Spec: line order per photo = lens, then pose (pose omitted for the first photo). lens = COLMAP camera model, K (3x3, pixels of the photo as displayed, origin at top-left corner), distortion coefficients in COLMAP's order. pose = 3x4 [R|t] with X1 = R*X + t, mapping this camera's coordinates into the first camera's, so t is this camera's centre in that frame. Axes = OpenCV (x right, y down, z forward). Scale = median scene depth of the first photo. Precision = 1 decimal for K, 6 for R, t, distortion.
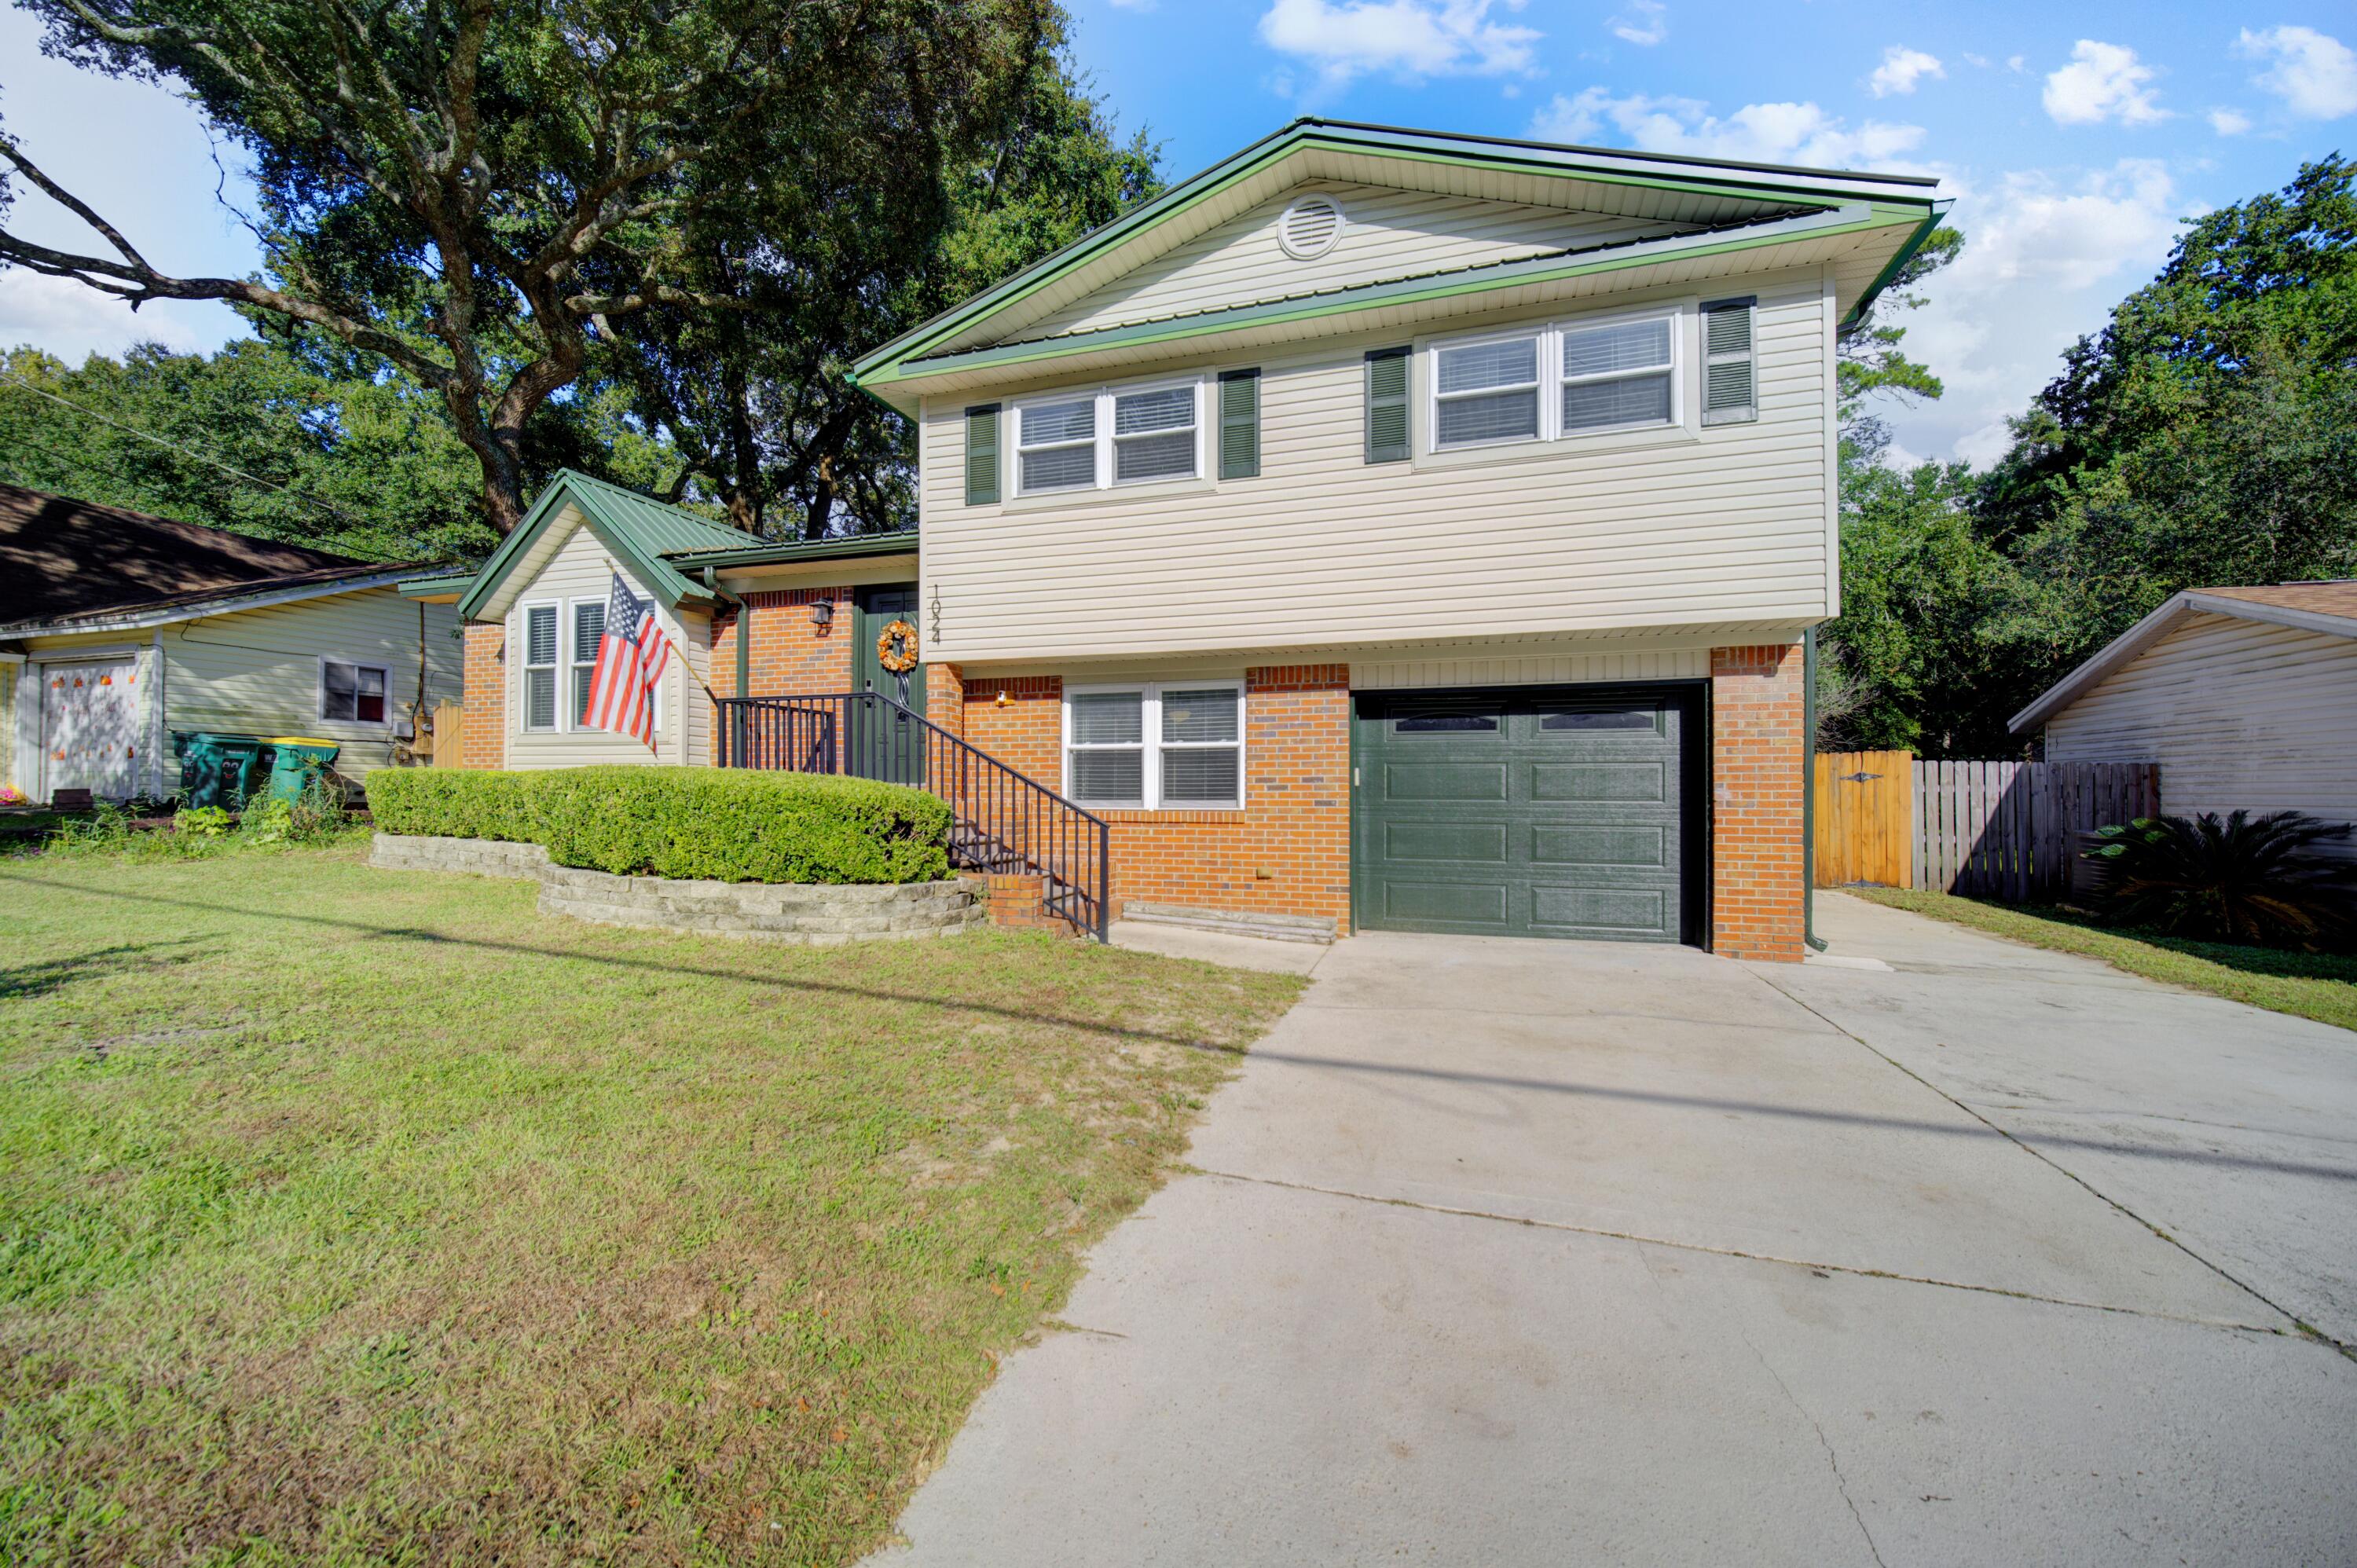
lens RADIAL K [[925.0, 0, 1178.5], [0, 925.0, 784.0], [0, 0, 1]] dist [-0.002706, -0.000466]
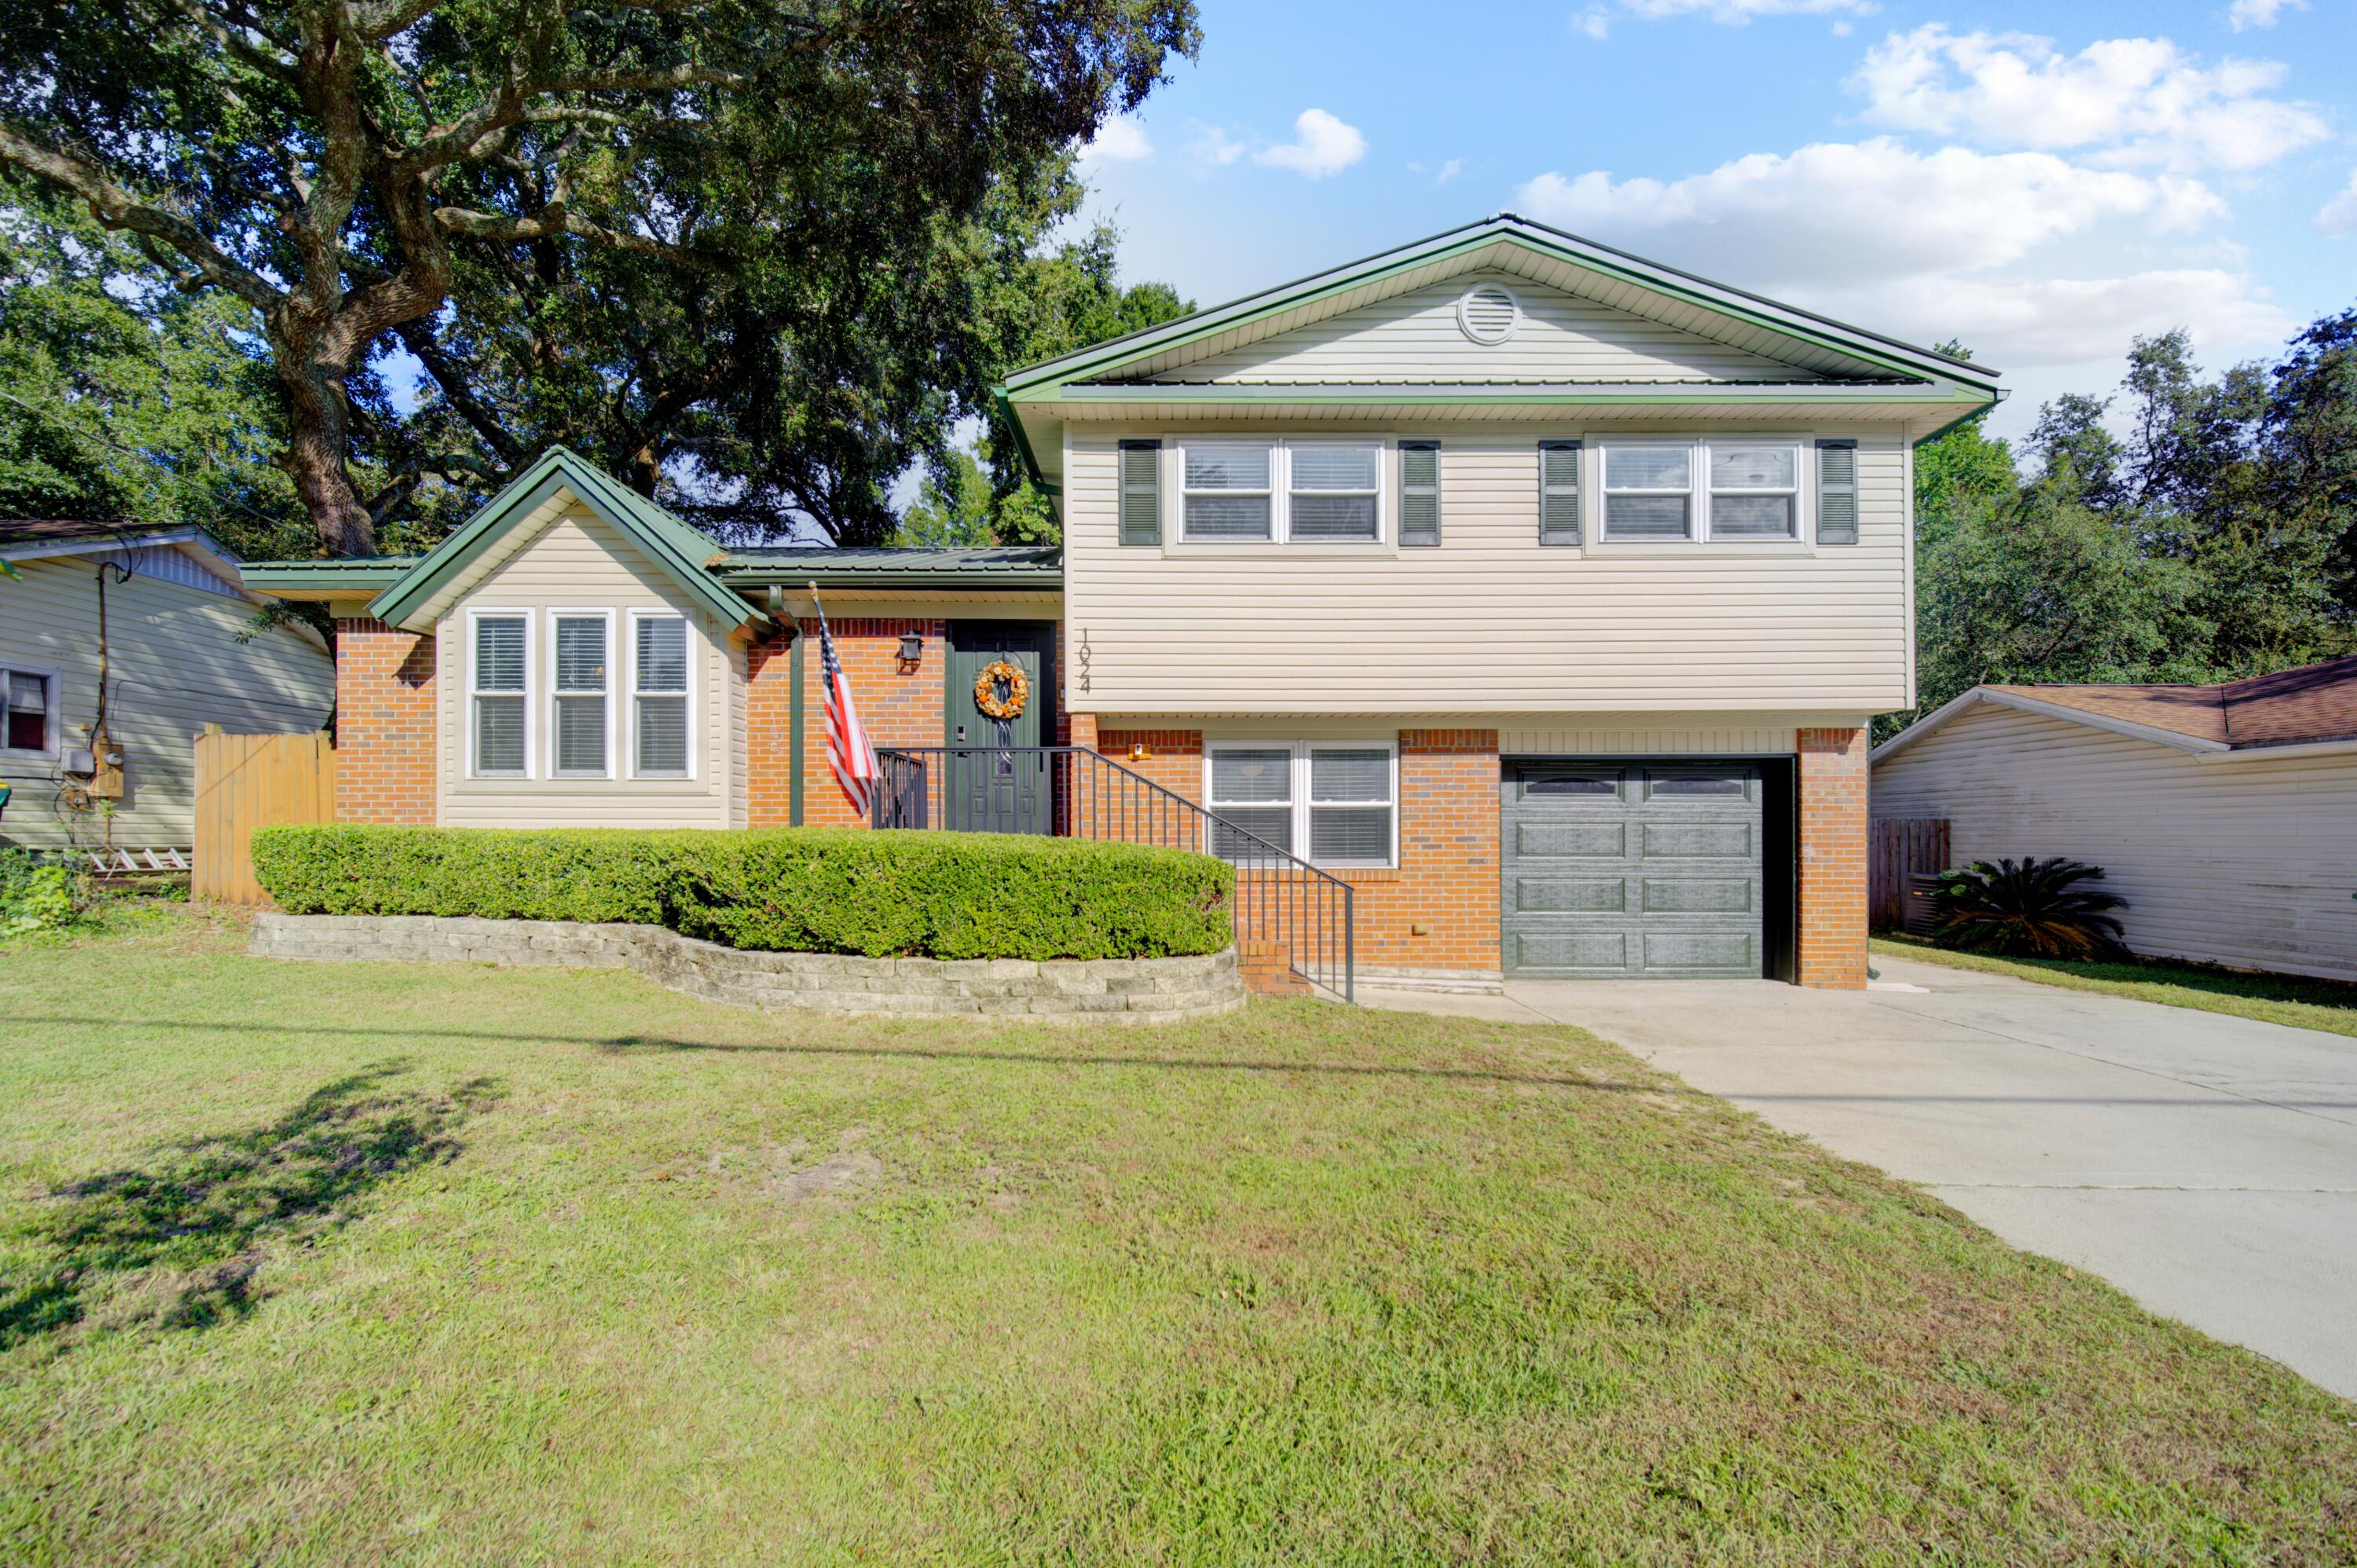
lens RADIAL K [[1000.2, 0, 1181.5], [0, 1000.2, 833.7], [0, 0, 1]] dist [-0.003551, -0.000098]
pose [[0.950870, -0.002386, 0.309581, -0.499322], [-0.000246, 0.999964, 0.008462, -0.019684], [-0.309590, -0.008122, 0.950835, 0.022261]]
